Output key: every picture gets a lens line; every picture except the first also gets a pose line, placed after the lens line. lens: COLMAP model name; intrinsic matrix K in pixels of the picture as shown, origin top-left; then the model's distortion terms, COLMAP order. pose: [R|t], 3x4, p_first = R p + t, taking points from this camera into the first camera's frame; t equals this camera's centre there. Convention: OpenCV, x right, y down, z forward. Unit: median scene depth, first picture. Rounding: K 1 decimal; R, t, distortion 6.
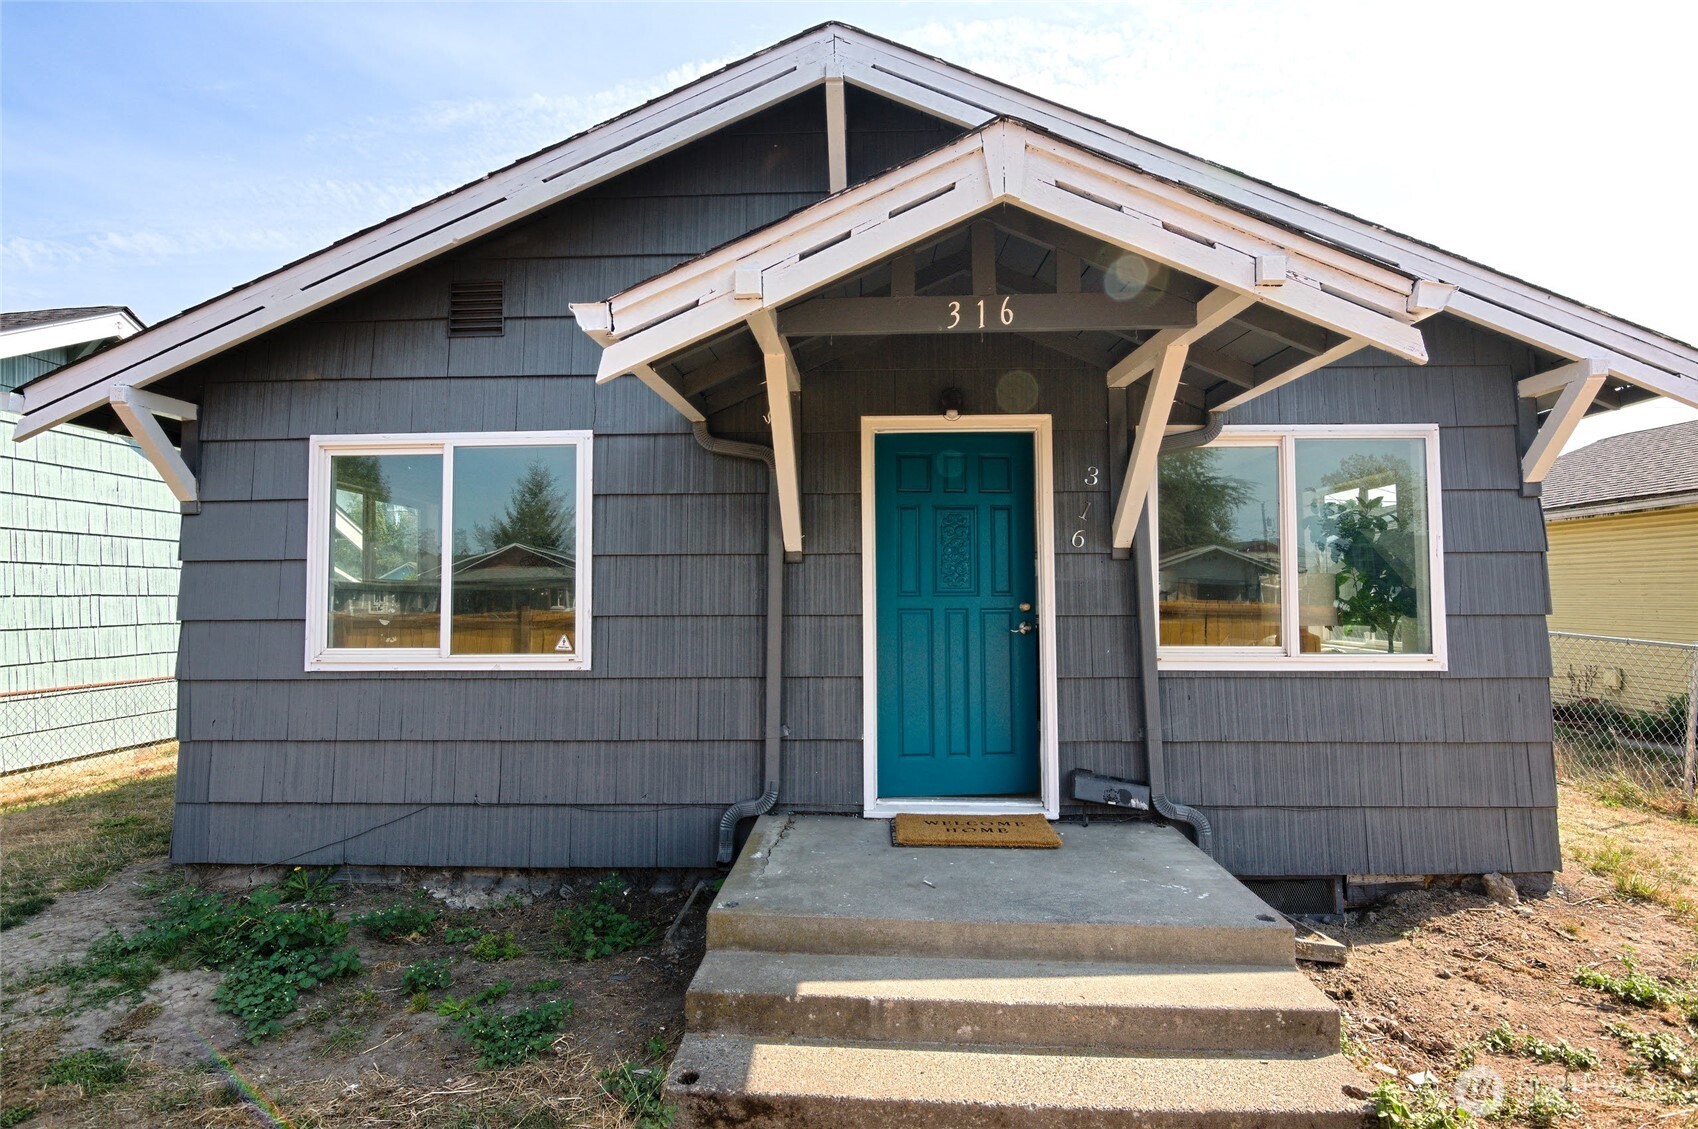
lens RADIAL K [[830.7, 0, 883.9], [0, 830.7, 569.3], [0, 0, 1]] dist [-0.014229, -0.003758]
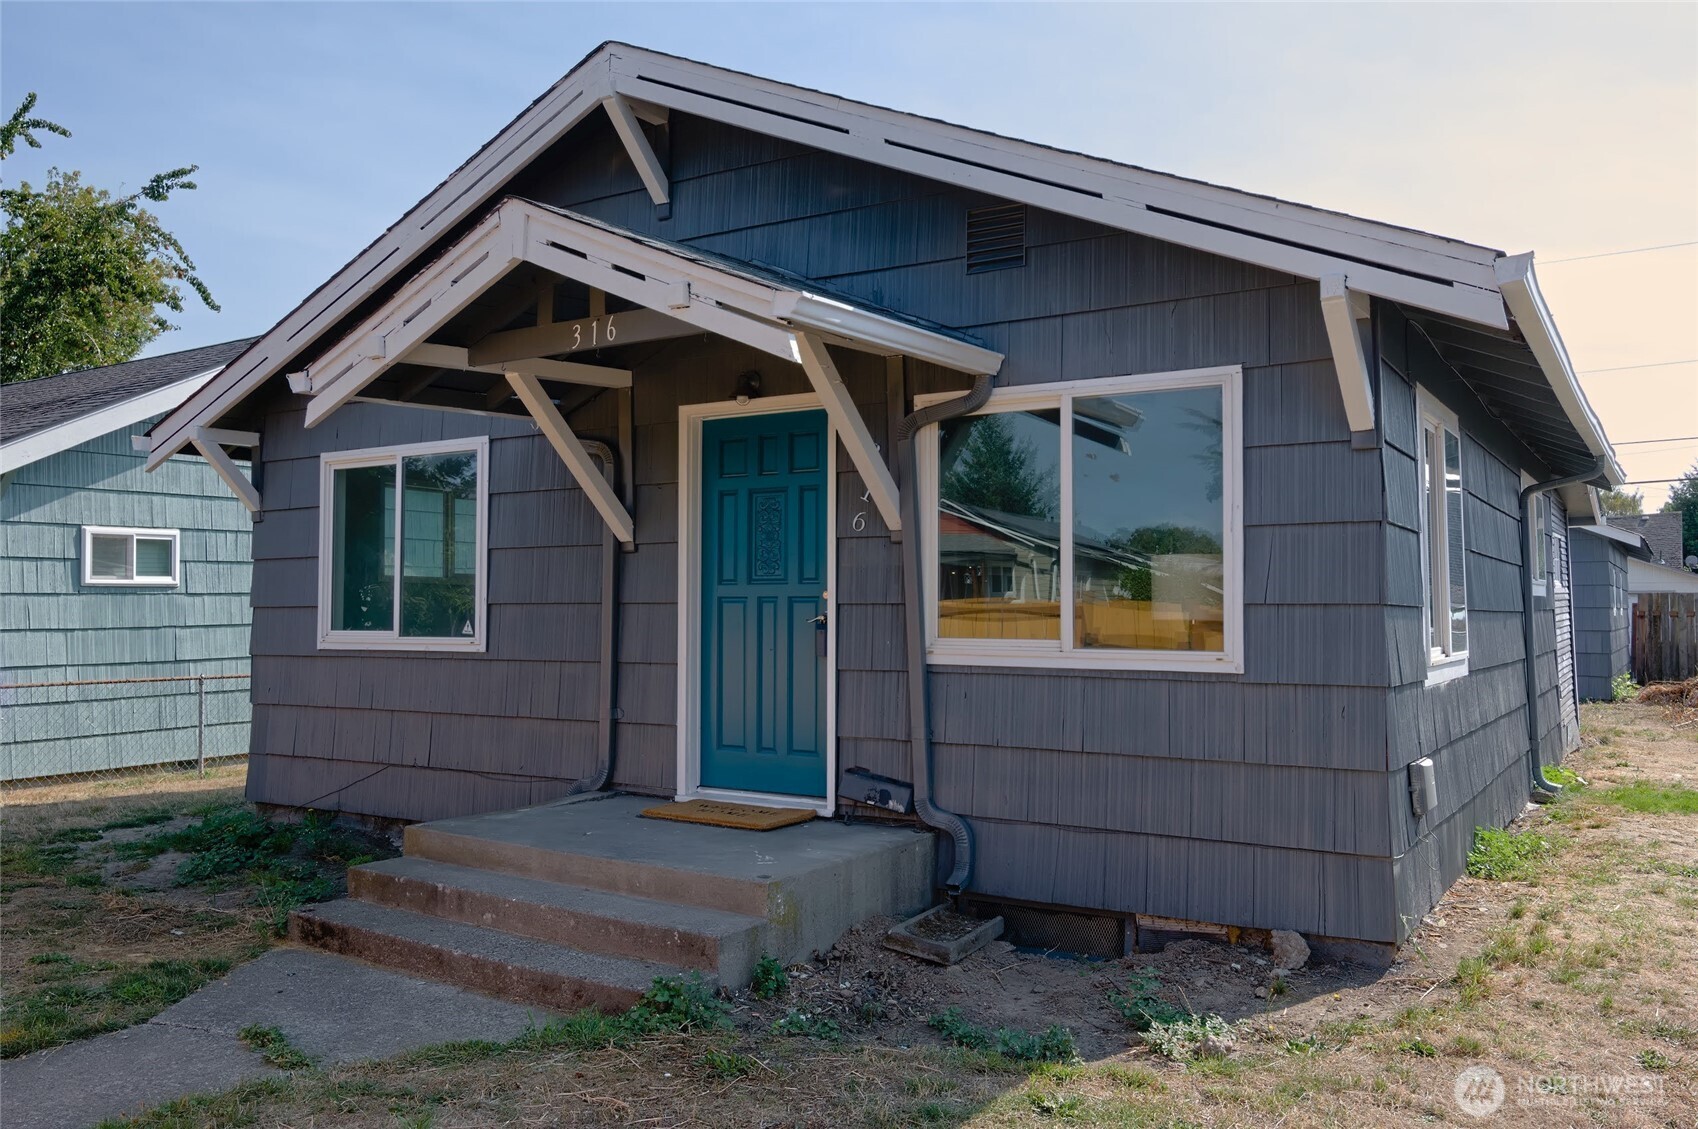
lens RADIAL K [[1311.3, 0, 847.8], [0, 1311.3, 564.7], [0, 0, 1]] dist [-0.004826, 0.008536]
pose [[0.867592, -0.012700, -0.497114, 0.968878], [0.014440, 0.999896, -0.000345, 0.012329], [0.497066, -0.006879, 0.867685, -0.292378]]
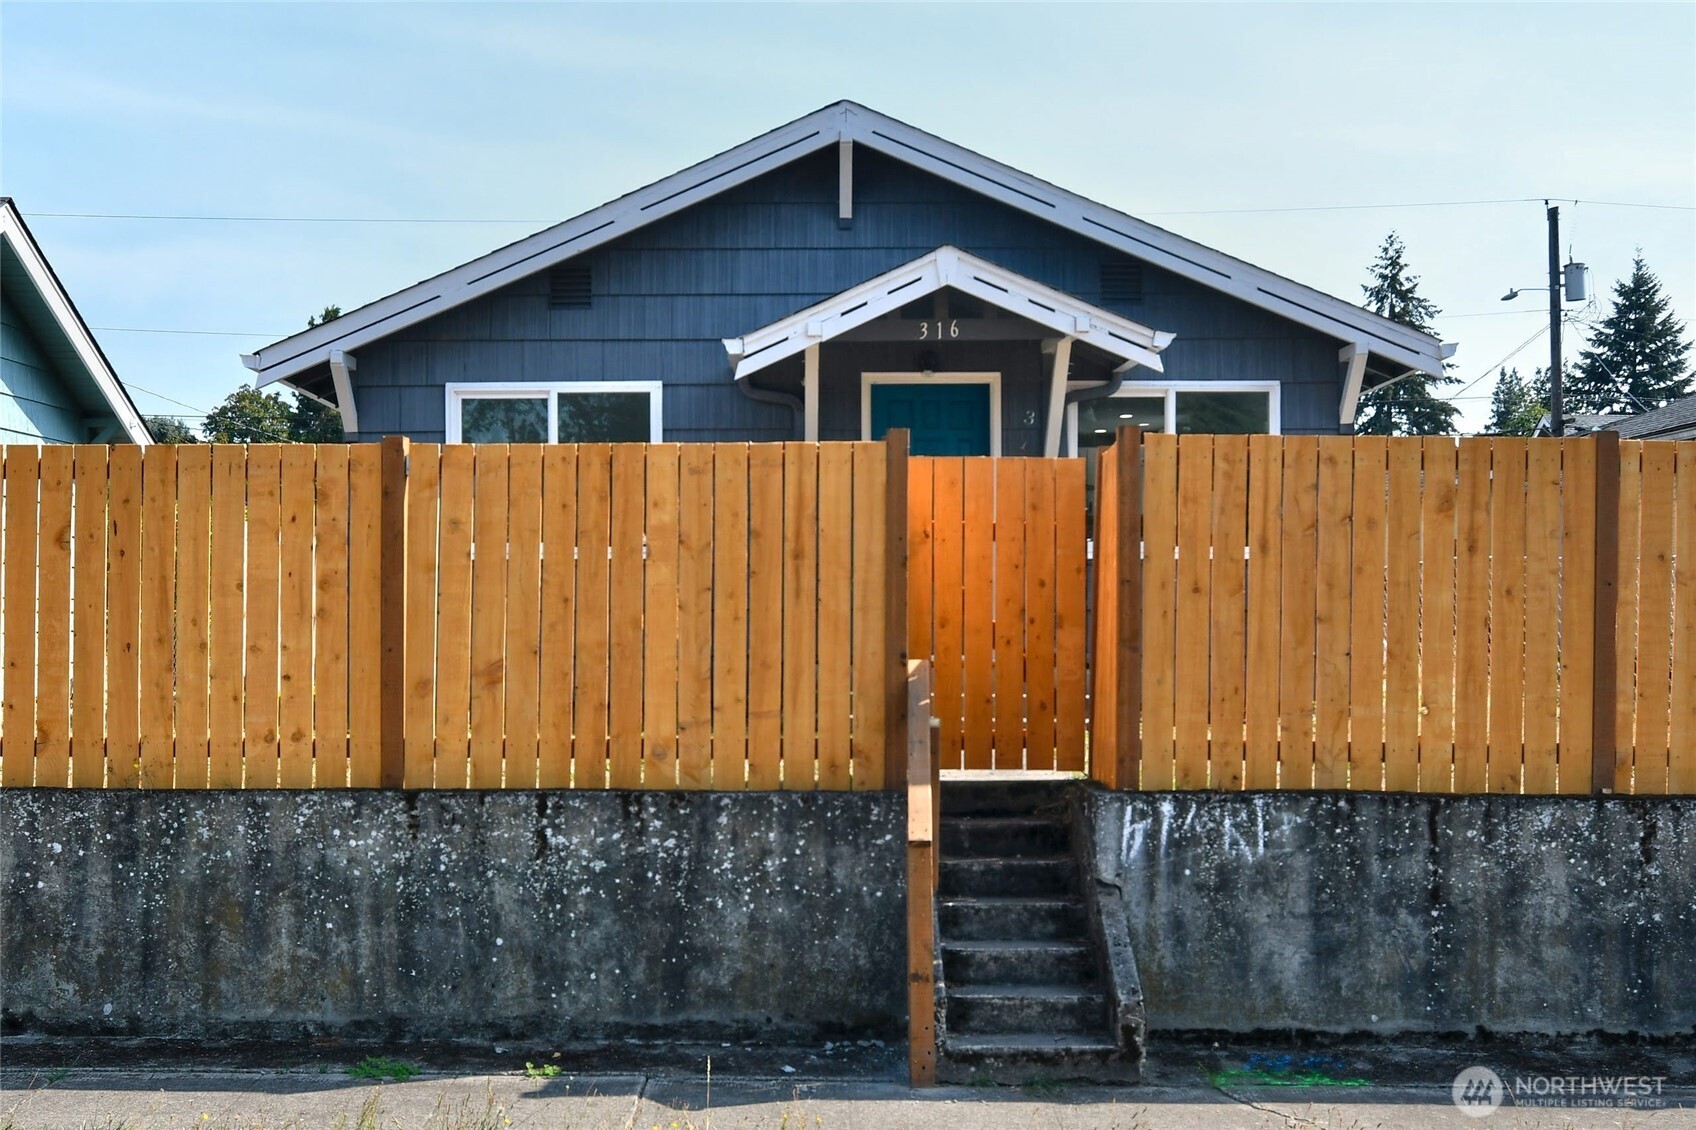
lens RADIAL K [[1752.8, 0, 842.0], [0, 1752.8, 574.3], [0, 0, 1]] dist [-0.002352, 0.000000]
pose [[0.999991, 0.003923, 0.001630, -0.064481], [-0.003958, 0.999740, 0.022472, 0.084193], [-0.001541, -0.022479, 0.999746, -1.931304]]
